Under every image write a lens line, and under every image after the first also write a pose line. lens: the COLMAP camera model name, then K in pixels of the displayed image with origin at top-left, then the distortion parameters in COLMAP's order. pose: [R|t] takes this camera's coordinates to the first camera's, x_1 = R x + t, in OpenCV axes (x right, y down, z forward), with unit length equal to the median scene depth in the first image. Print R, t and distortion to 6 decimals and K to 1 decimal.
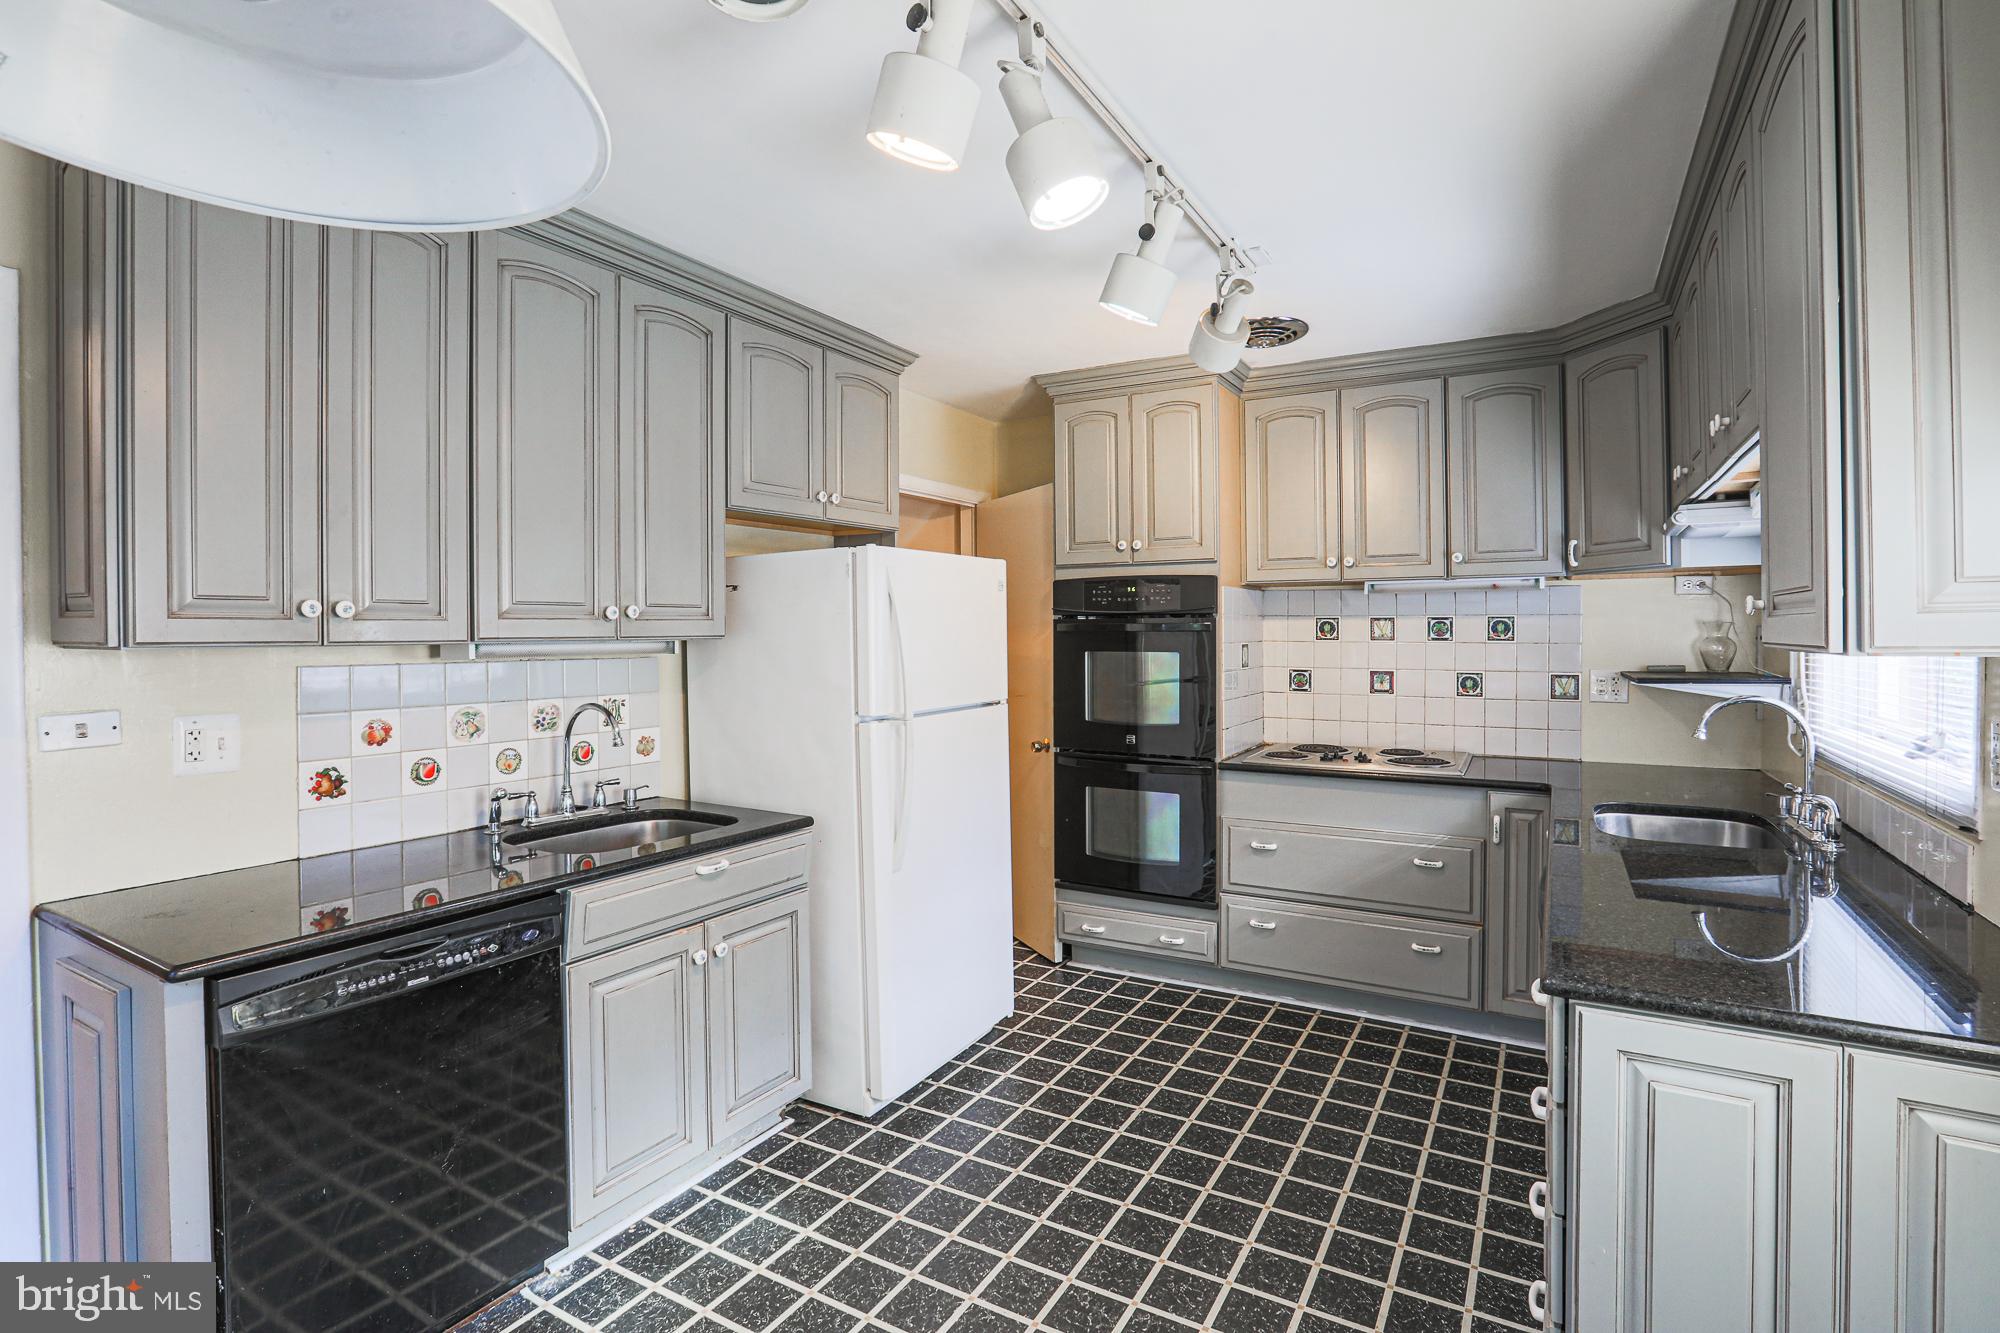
lens RADIAL K [[947.0, 0, 1042.9], [0, 947.0, 646.7], [0, 0, 1]] dist [-0.025377, 0.028384]
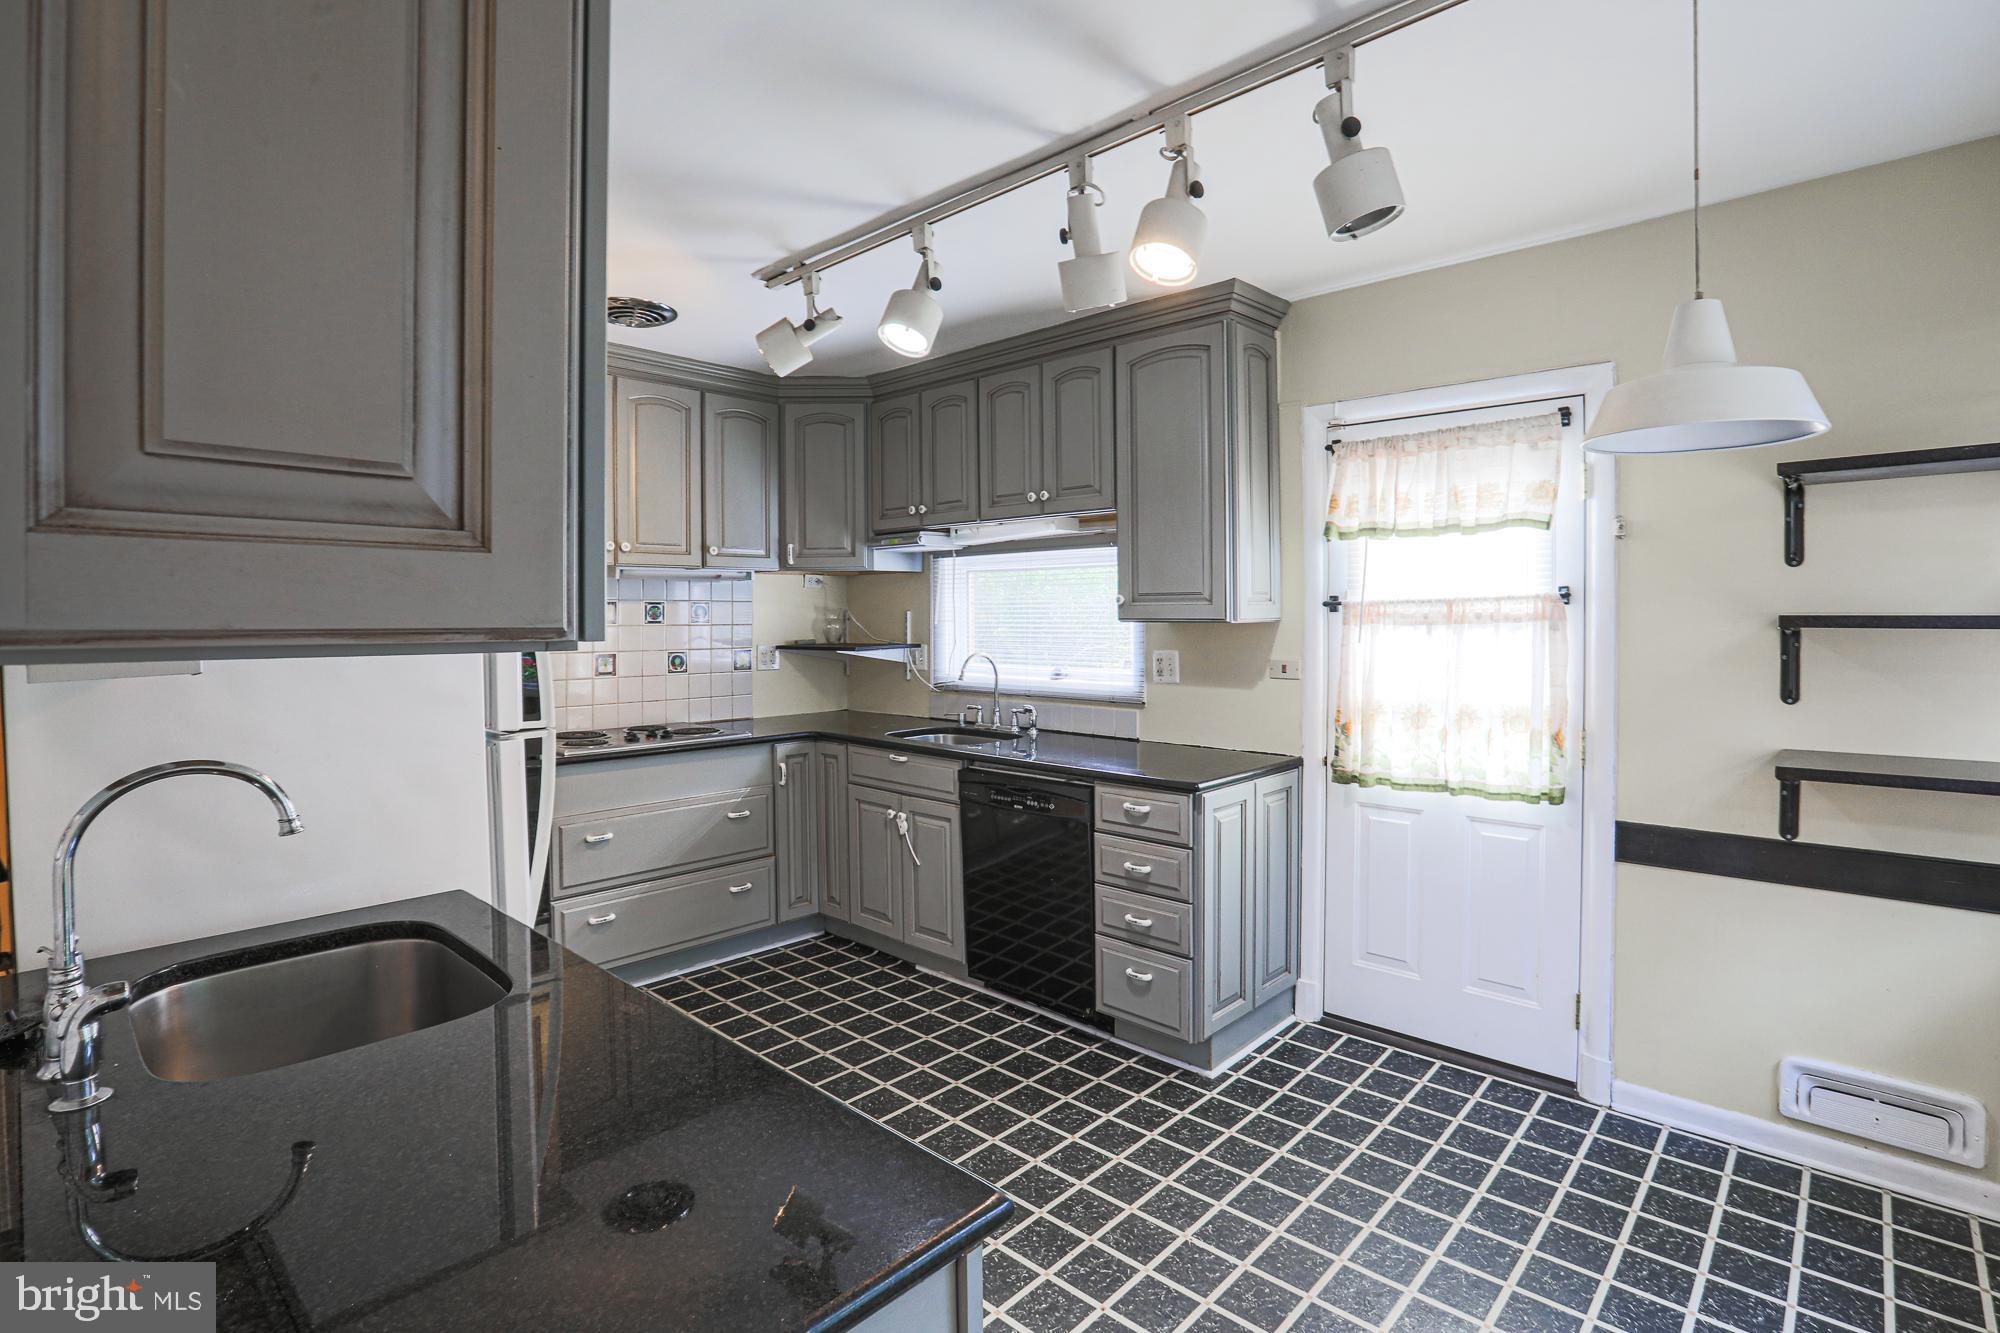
lens RADIAL K [[961.2, 0, 1046.1], [0, 961.2, 635.3], [0, 0, 1]] dist [-0.067394, 0.030009]
pose [[0.227208, -0.020569, 0.973629, -0.598102], [0.019091, 0.999679, 0.016664, -0.002513], [-0.973659, 0.014801, 0.227528, 0.337316]]
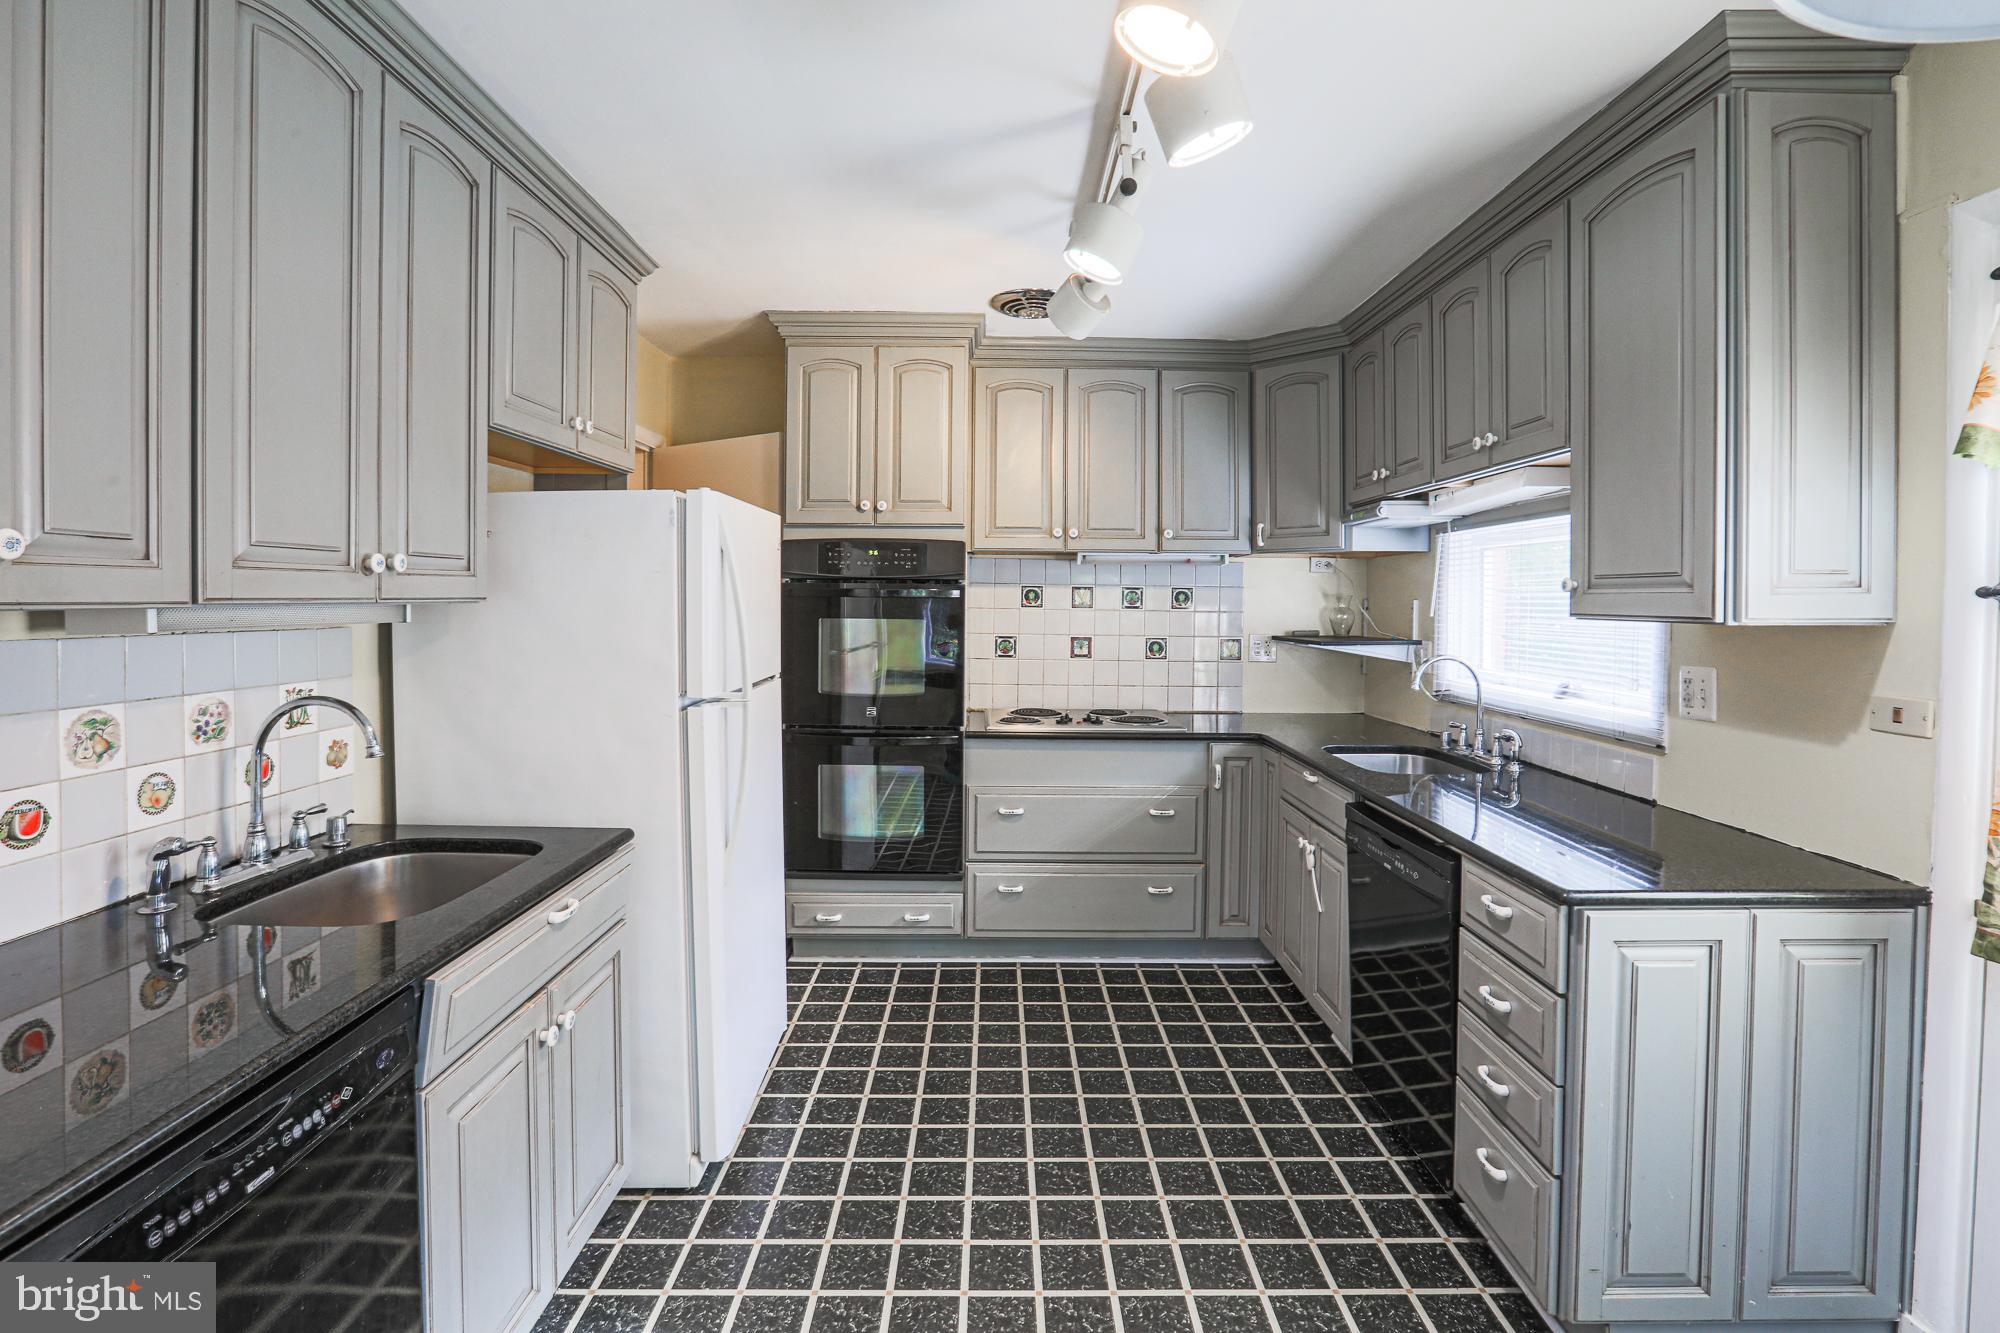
lens RADIAL K [[933.3, 0, 999.8], [0, 933.3, 620.7], [0, 0, 1]] dist [-0.064029, 0.027478]
pose [[0.873902, -0.001239, 0.486100, -0.261493], [-0.002998, 0.999964, 0.007939, -0.000849], [-0.486093, -0.008395, 0.873867, 0.140074]]
